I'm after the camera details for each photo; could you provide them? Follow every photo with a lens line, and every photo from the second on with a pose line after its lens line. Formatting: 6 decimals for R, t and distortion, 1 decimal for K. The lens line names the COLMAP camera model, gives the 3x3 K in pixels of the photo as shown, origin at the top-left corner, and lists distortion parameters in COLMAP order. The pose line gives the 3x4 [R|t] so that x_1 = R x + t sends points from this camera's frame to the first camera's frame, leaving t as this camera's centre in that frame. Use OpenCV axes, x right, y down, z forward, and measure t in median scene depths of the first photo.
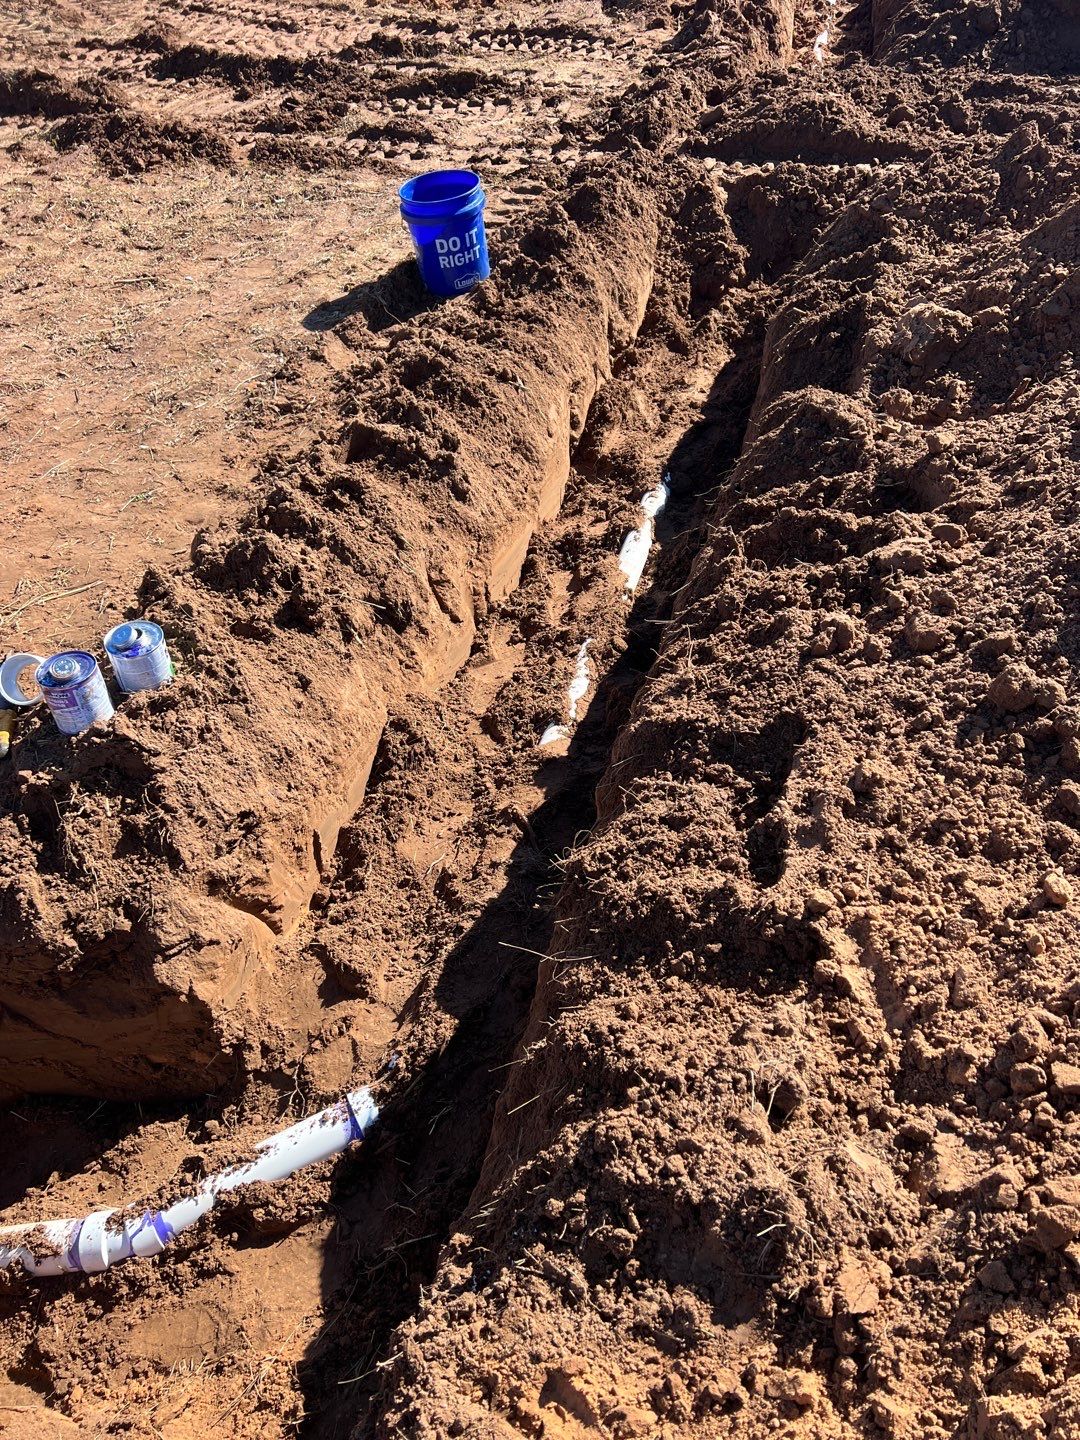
lens RADIAL K [[1053.4, 0, 550.9], [0, 1053.4, 745.5], [0, 0, 1]] dist [0.064660, -0.062191]
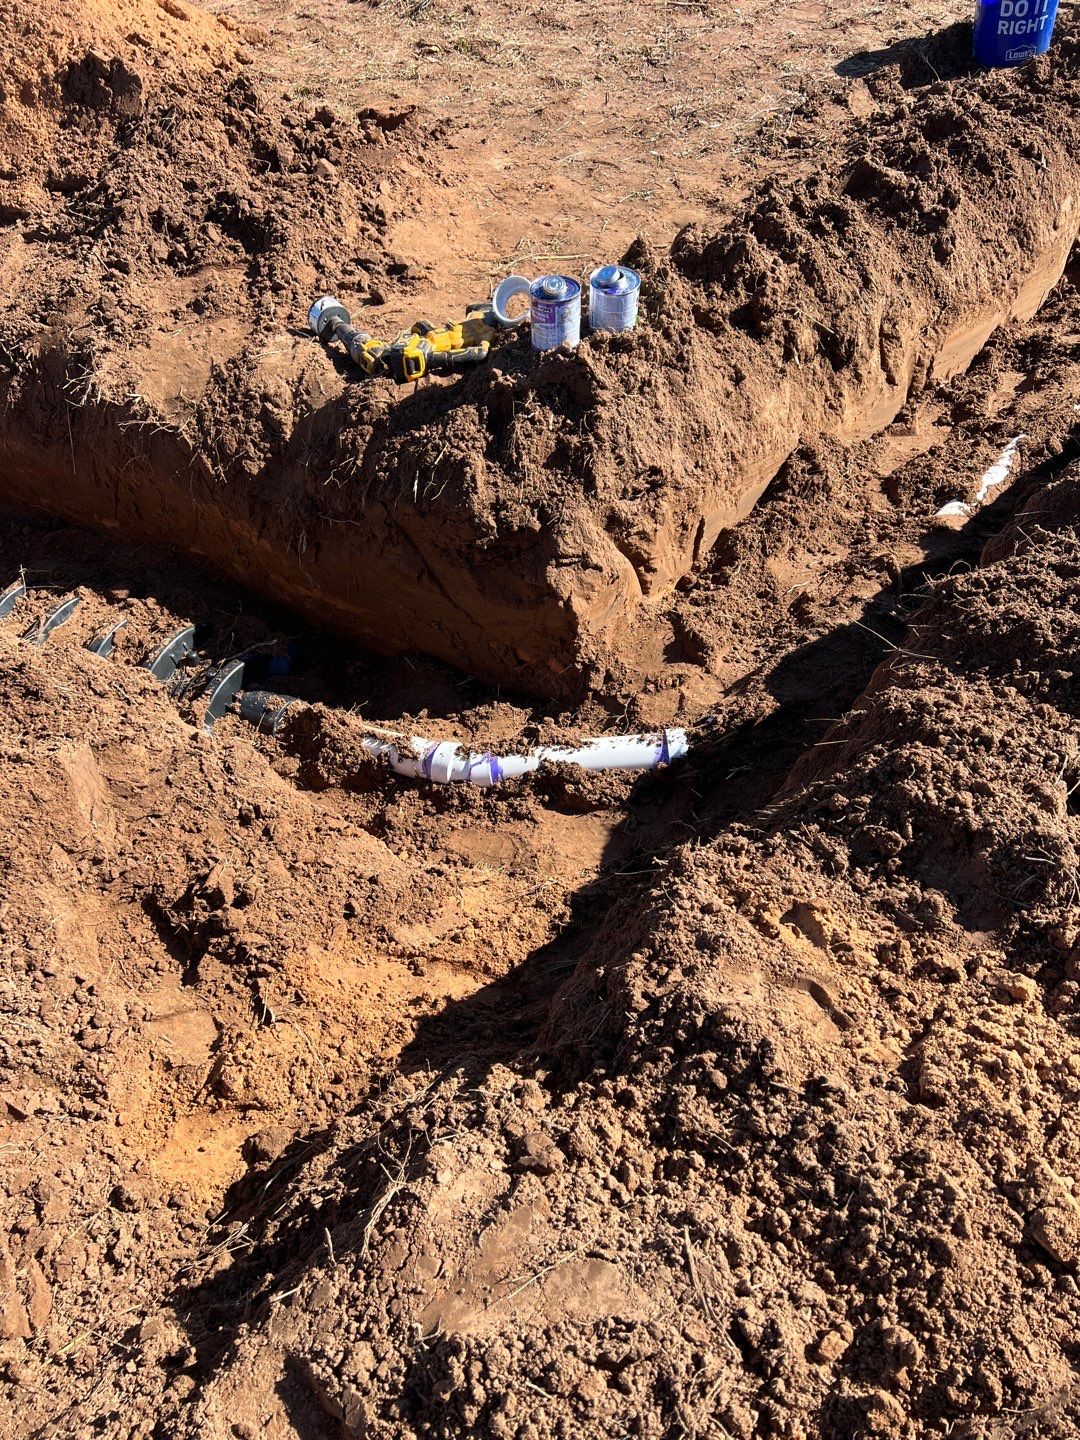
lens RADIAL K [[1053.4, 0, 550.9], [0, 1053.4, 745.5], [0, 0, 1]] dist [0.064660, -0.062191]
pose [[0.903779, 0.331182, -0.271112, 0.006966], [-0.296360, 0.941259, 0.161869, 0.175775], [0.308795, -0.065947, 0.948840, -0.092994]]
